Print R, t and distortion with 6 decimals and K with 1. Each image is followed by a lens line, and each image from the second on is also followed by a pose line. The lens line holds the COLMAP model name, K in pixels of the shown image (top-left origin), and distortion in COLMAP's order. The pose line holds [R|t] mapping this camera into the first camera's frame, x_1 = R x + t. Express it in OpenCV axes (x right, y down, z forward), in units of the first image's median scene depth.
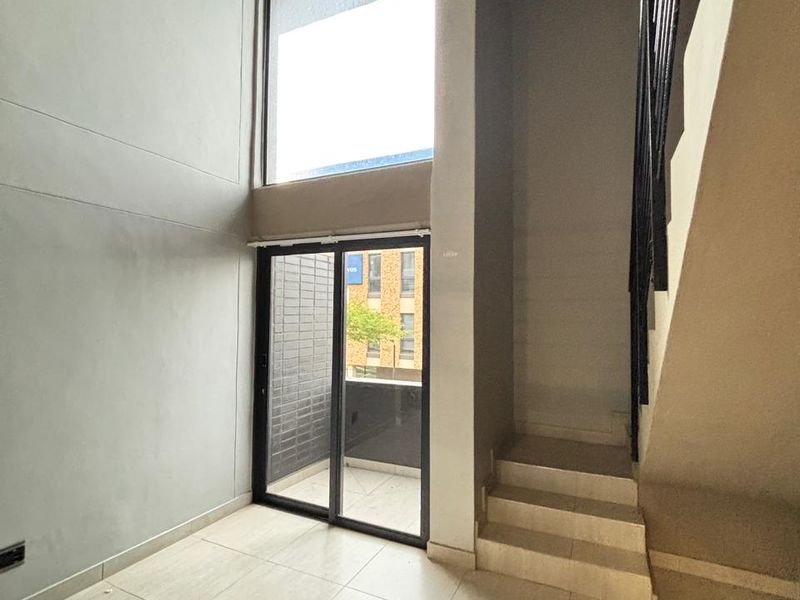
lens RADIAL K [[528.5, 0, 410.6], [0, 528.5, 296.7], [0, 0, 1]] dist [-0.001354, -0.001303]
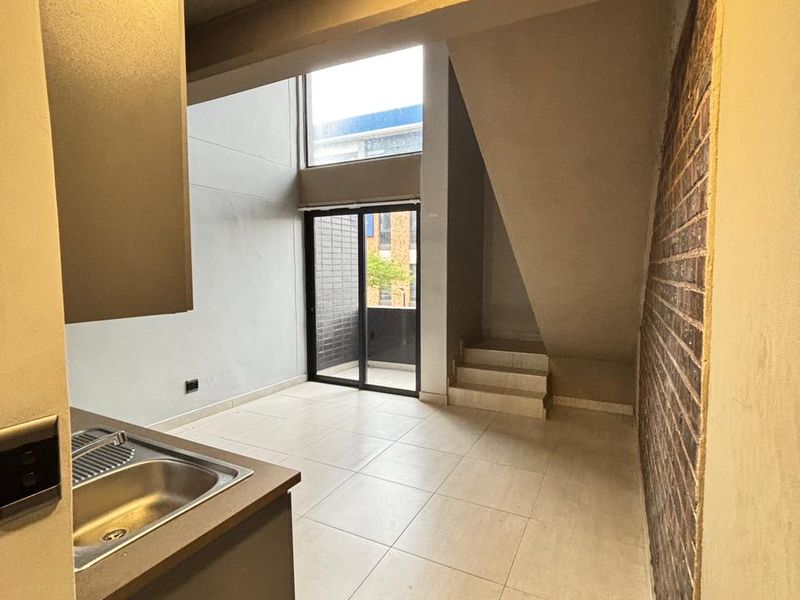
lens RADIAL K [[524.8, 0, 399.8], [0, 524.8, 314.8], [0, 0, 1]] dist [0.101335, -0.000138]
pose [[0.999077, -0.008926, -0.042007, 0.031719], [0.014081, 0.992173, 0.124075, 0.012484], [0.040571, -0.124552, 0.991383, -0.467443]]
